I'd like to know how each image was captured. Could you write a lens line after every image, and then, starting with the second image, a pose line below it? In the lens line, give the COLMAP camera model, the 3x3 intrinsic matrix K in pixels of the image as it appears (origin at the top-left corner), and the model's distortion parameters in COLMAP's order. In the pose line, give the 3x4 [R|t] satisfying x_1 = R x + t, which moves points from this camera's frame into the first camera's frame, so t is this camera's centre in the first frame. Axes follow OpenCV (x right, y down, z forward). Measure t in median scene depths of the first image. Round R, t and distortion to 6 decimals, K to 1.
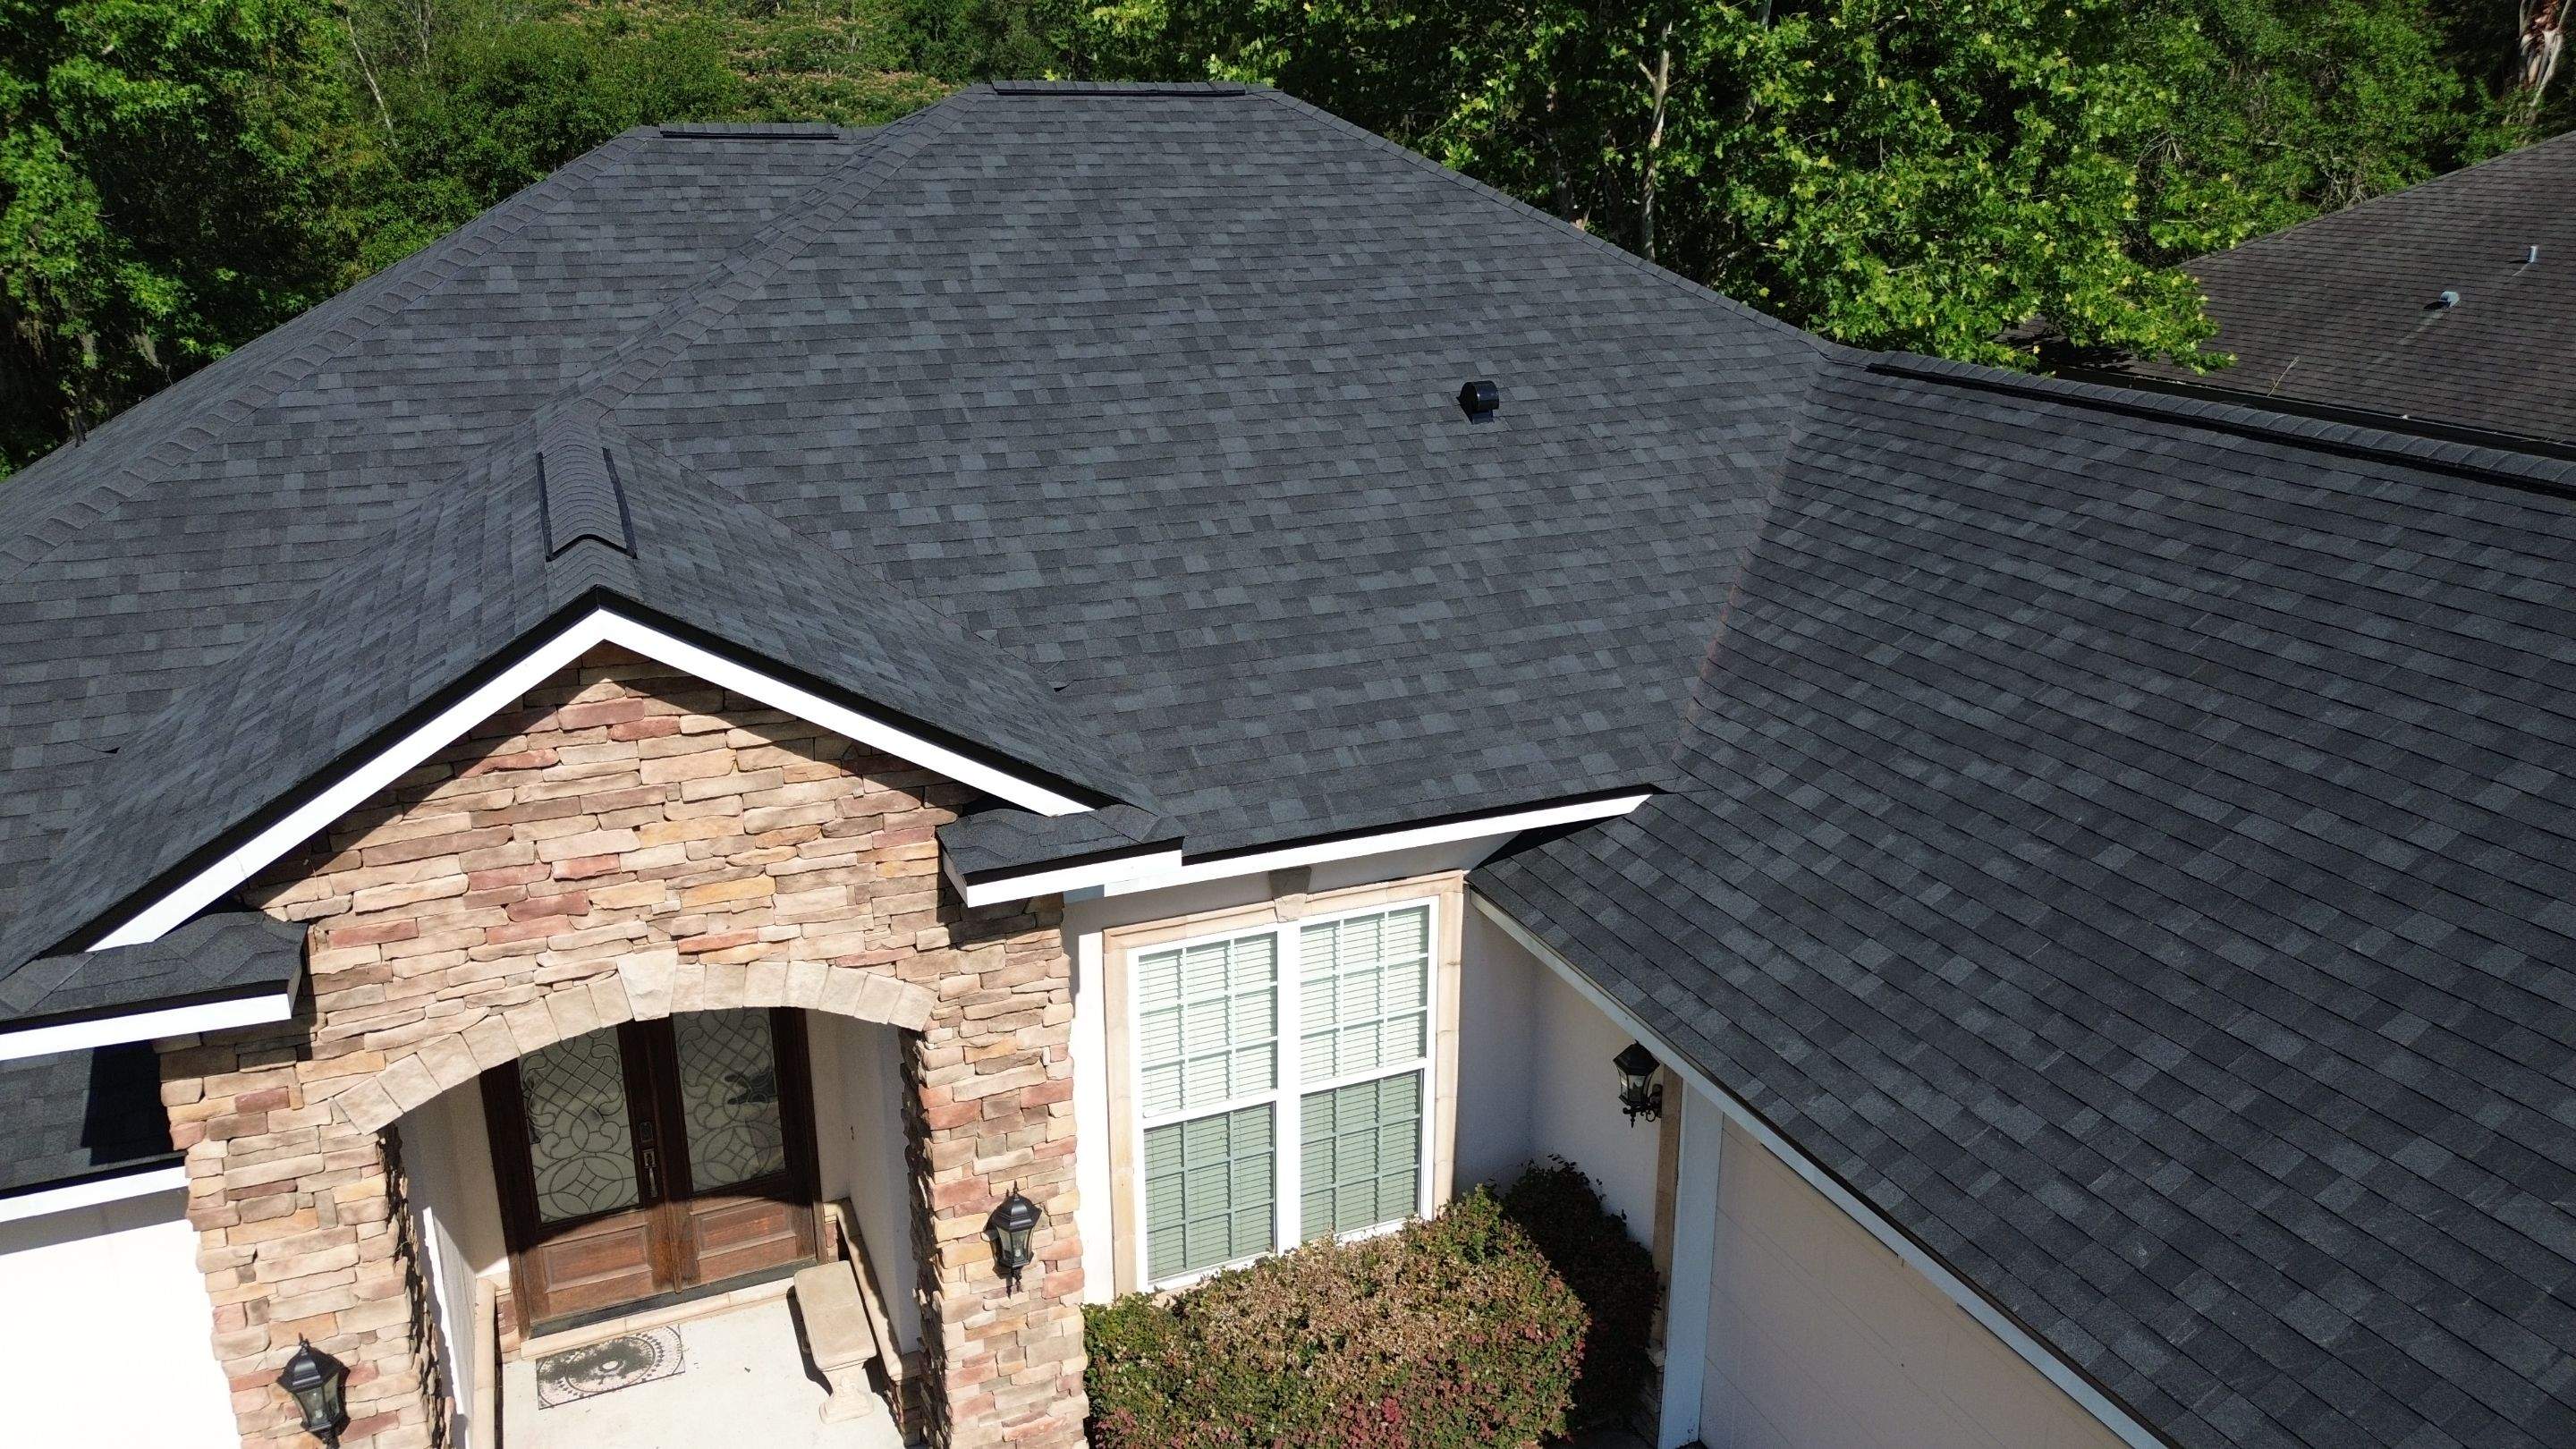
lens RADIAL K [[1828.4, 0, 1295.6], [0, 1828.4, 723.7], [0, 0, 1]] dist [0.072554, -0.071213]
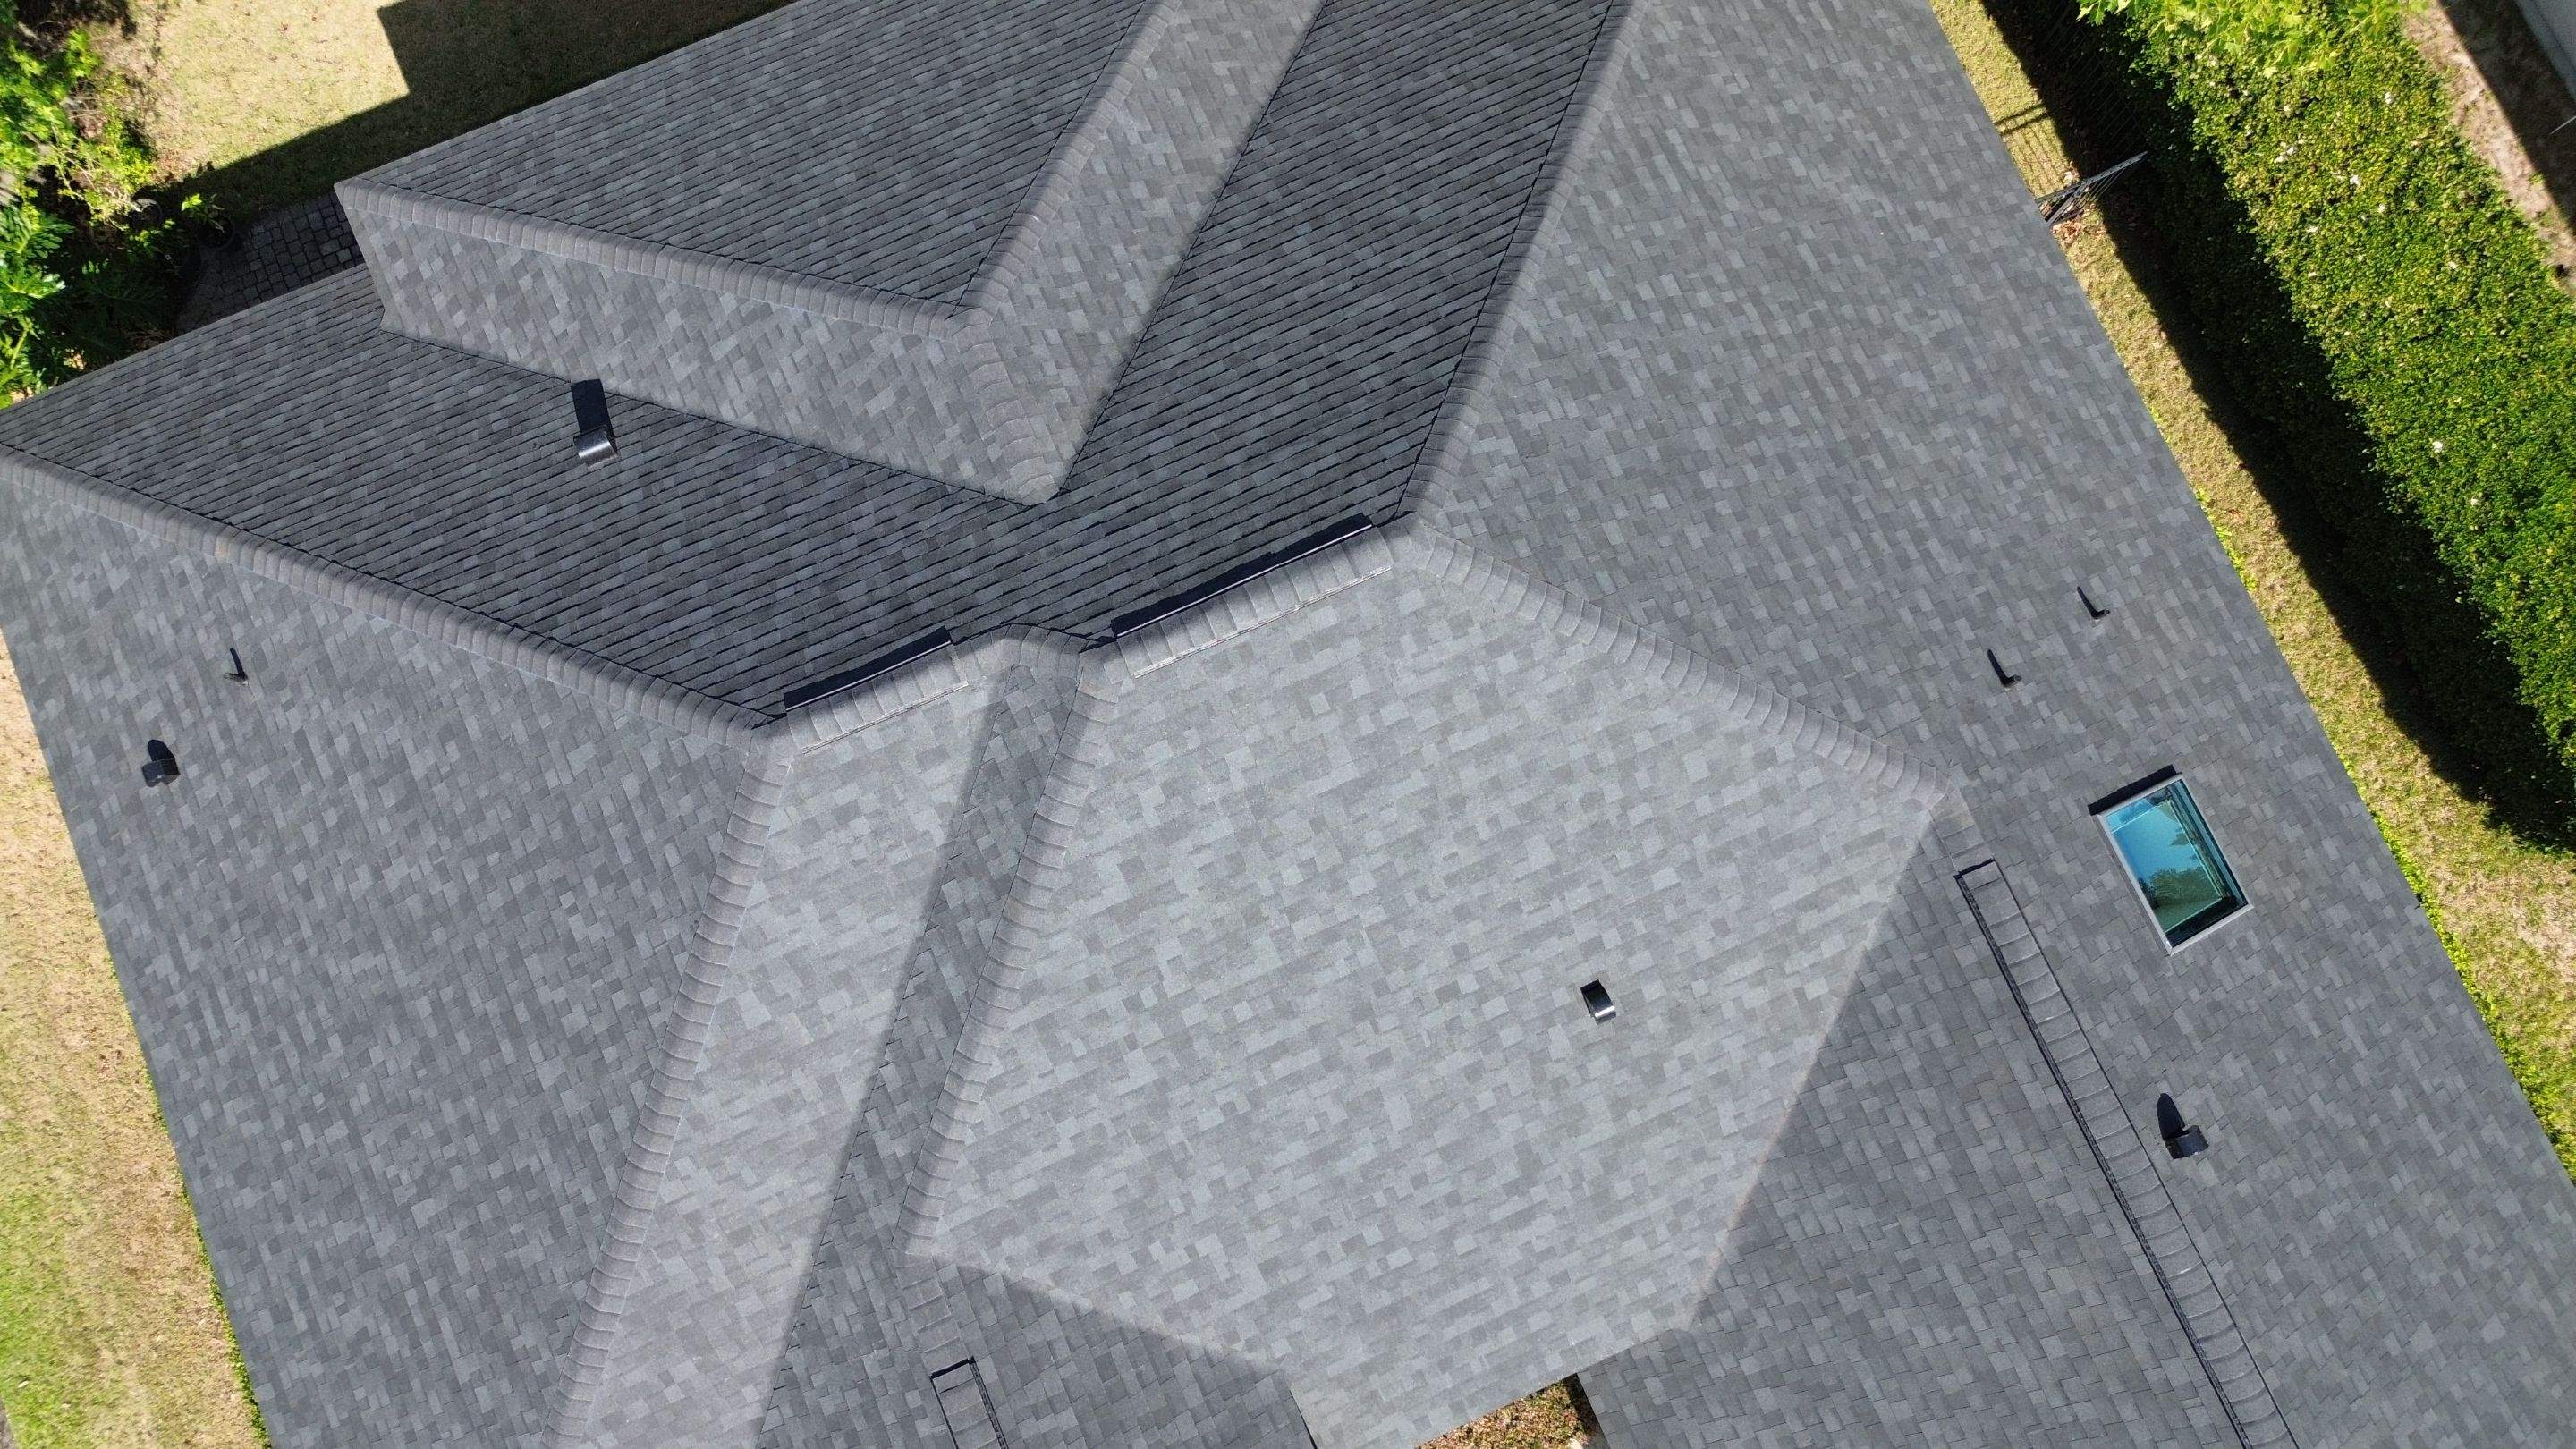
lens RADIAL K [[1828.4, 0, 1295.6], [0, 1828.4, 709.5], [0, 0, 1]] dist [0.072554, -0.071213]
pose [[0.999694, -0.024670, -0.001666, -0.097538], [0.013067, 0.469898, 0.882624, -1.444713], [-0.020992, -0.882376, 0.470077, 0.681477]]
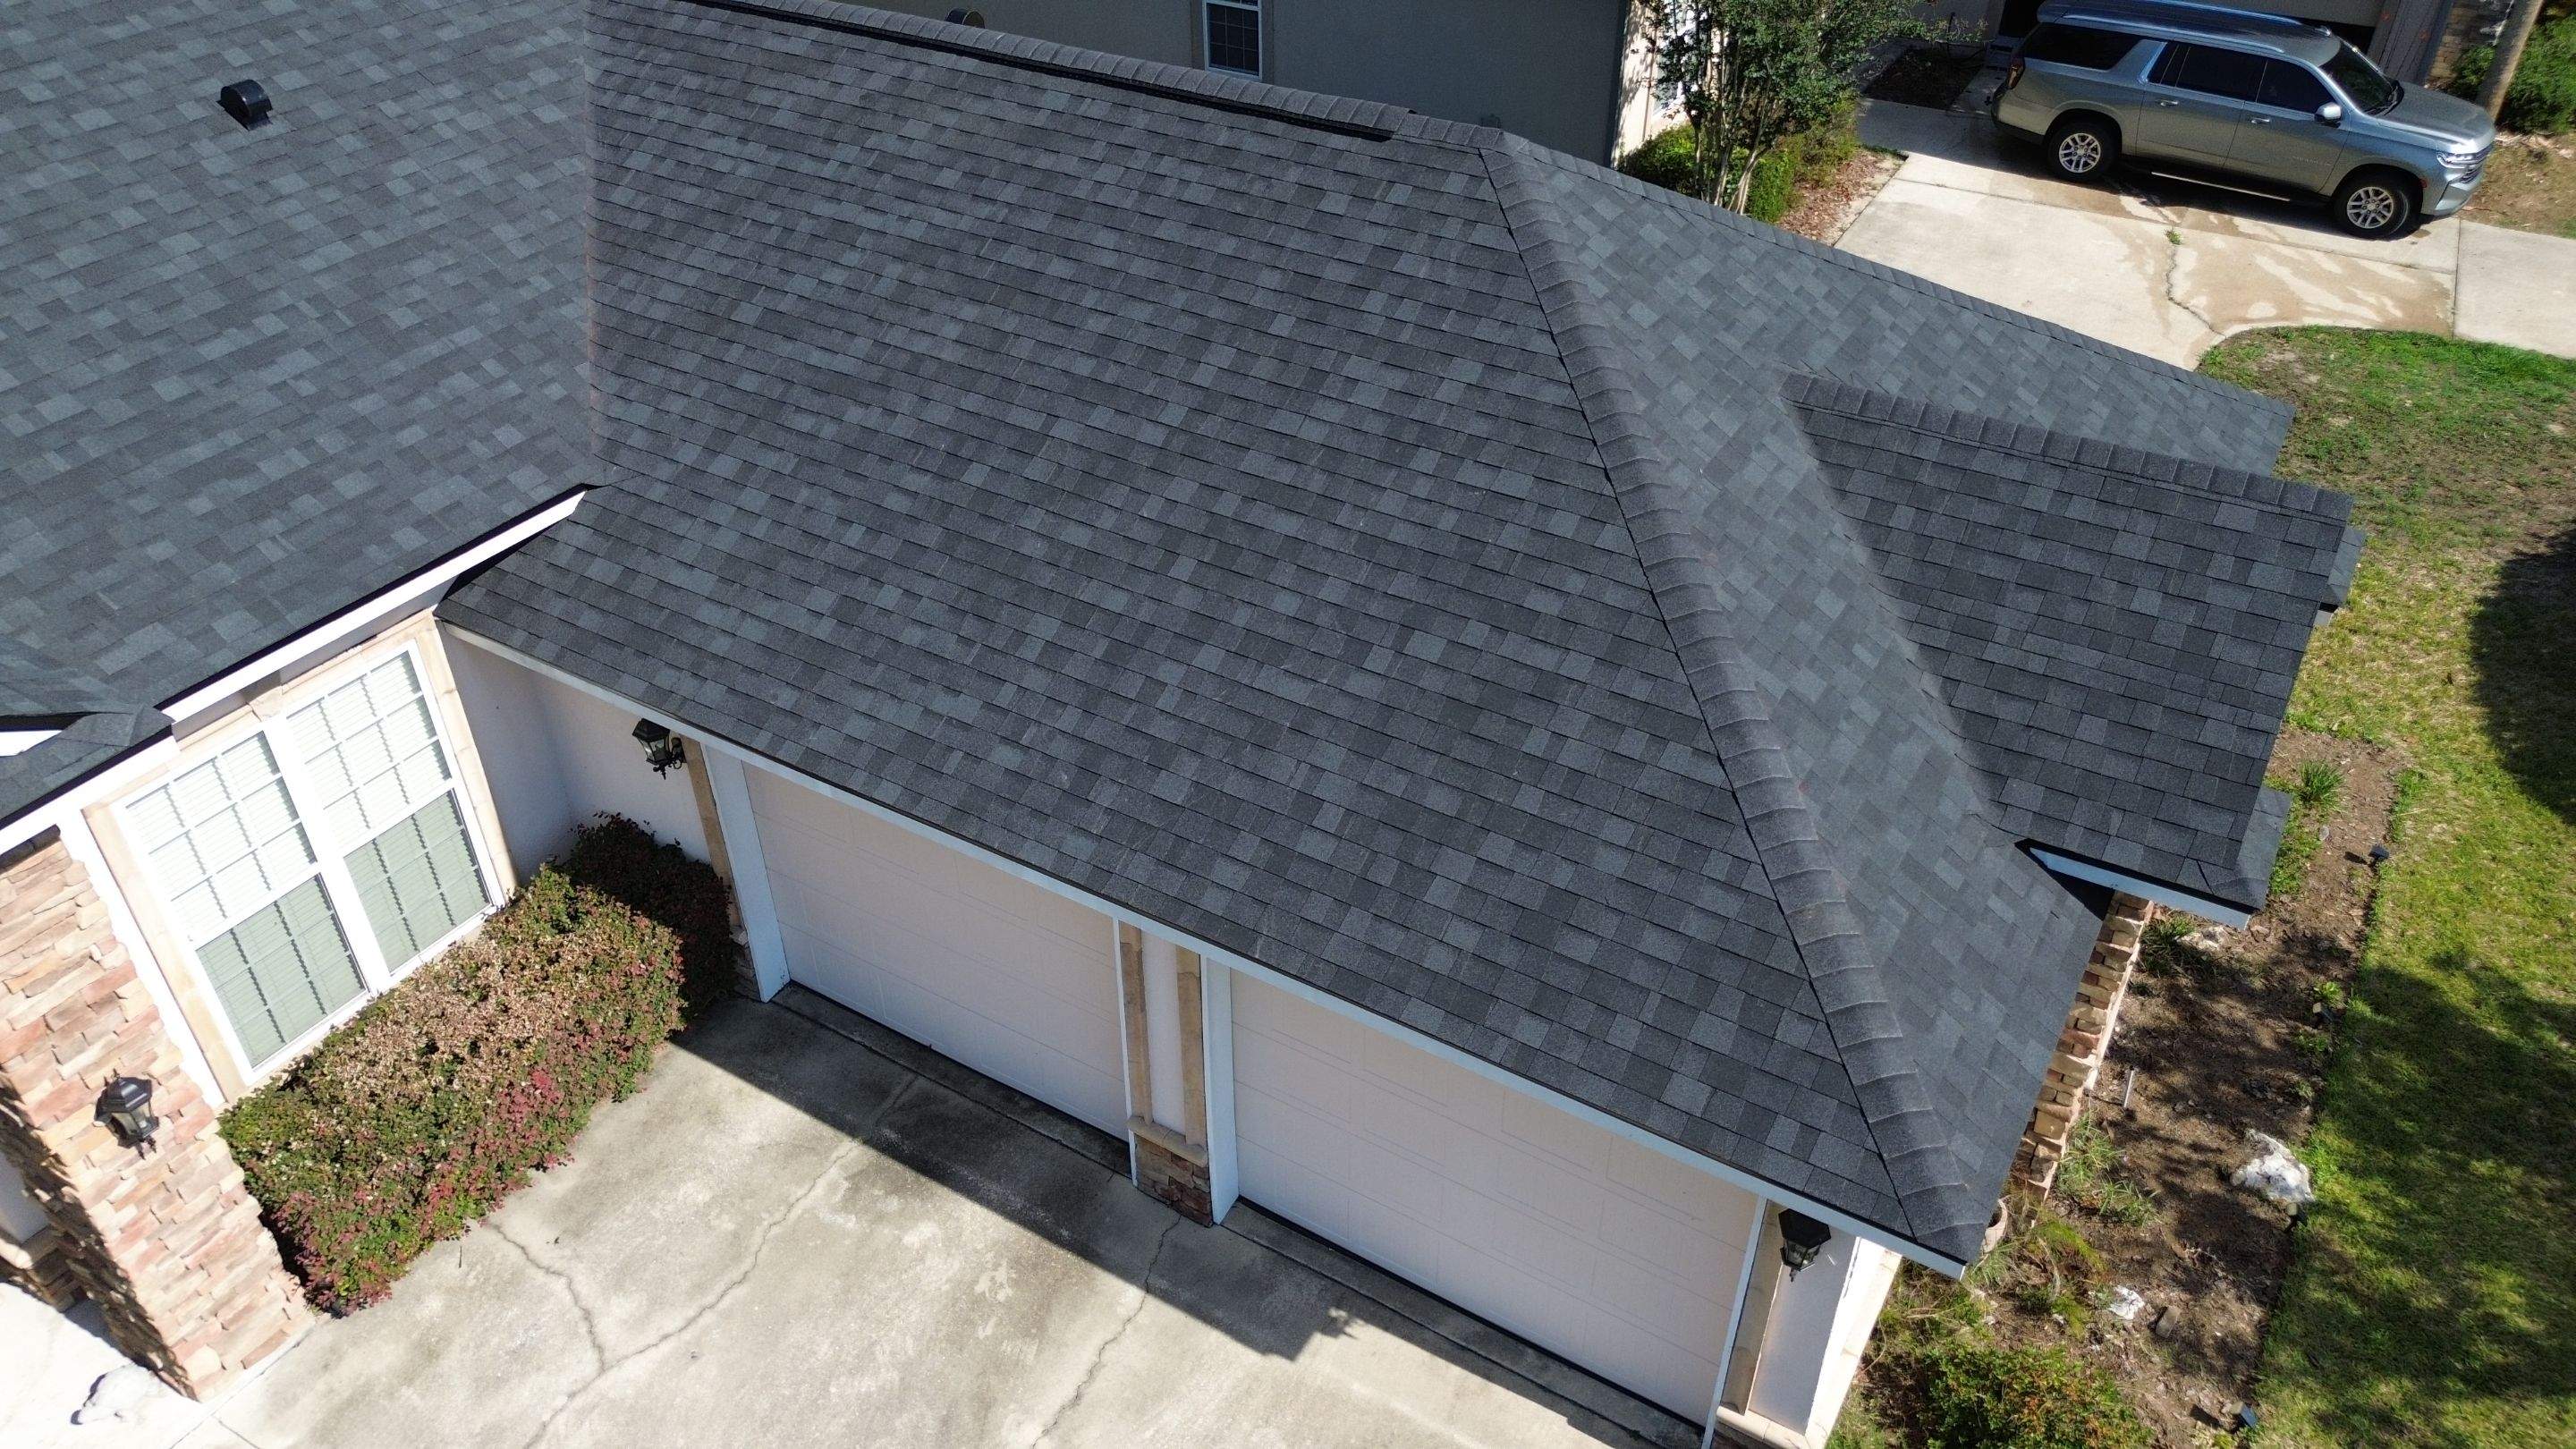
lens RADIAL K [[1828.4, 0, 1303.9], [0, 1828.4, 717.8], [0, 0, 1]] dist [0.072554, -0.071213]
pose [[0.803448, -0.349813, 0.481770, -0.036831], [0.187645, 0.916729, 0.352701, -0.135029], [-0.565032, -0.192975, 0.802184, -0.141179]]
